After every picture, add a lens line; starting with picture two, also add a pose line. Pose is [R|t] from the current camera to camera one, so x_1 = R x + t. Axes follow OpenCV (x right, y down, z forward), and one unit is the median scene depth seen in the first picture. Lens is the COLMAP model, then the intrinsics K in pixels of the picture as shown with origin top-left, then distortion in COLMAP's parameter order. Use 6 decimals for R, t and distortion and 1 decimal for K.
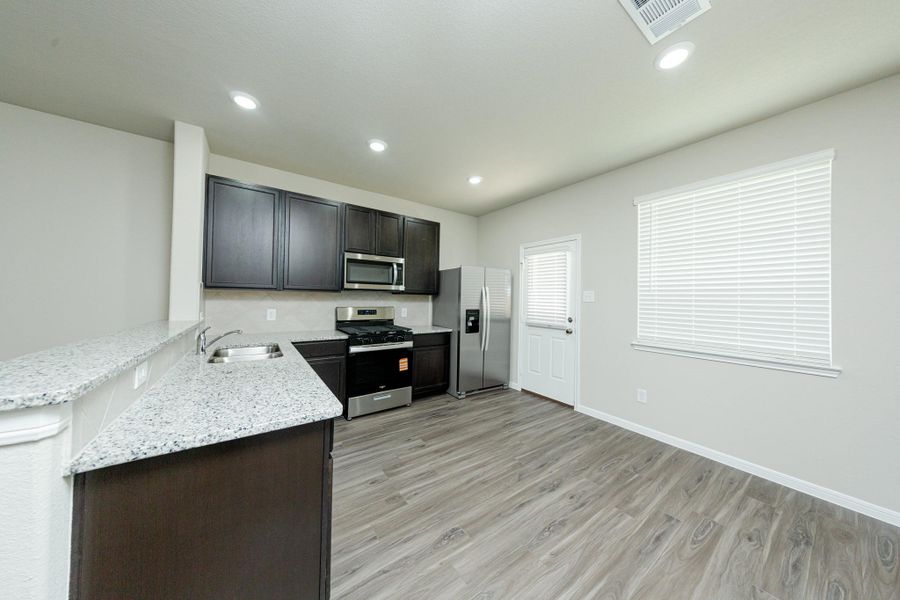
lens RADIAL K [[287.0, 0, 450.3], [0, 287.0, 297.6], [0, 0, 1]] dist [0.009324, -0.000073]
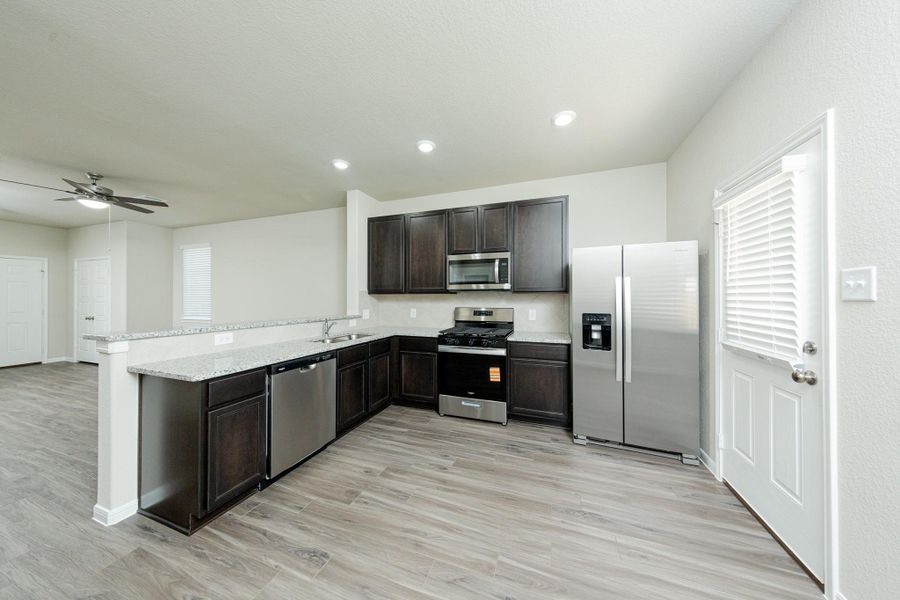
lens RADIAL K [[287.0, 0, 450.3], [0, 287.0, 297.6], [0, 0, 1]] dist [0.009324, -0.000073]
pose [[0.552056, -0.018785, -0.833595, 0.488470], [0.016457, 0.999797, -0.011632, 0.008454], [0.833645, -0.007297, 0.552253, 0.407523]]
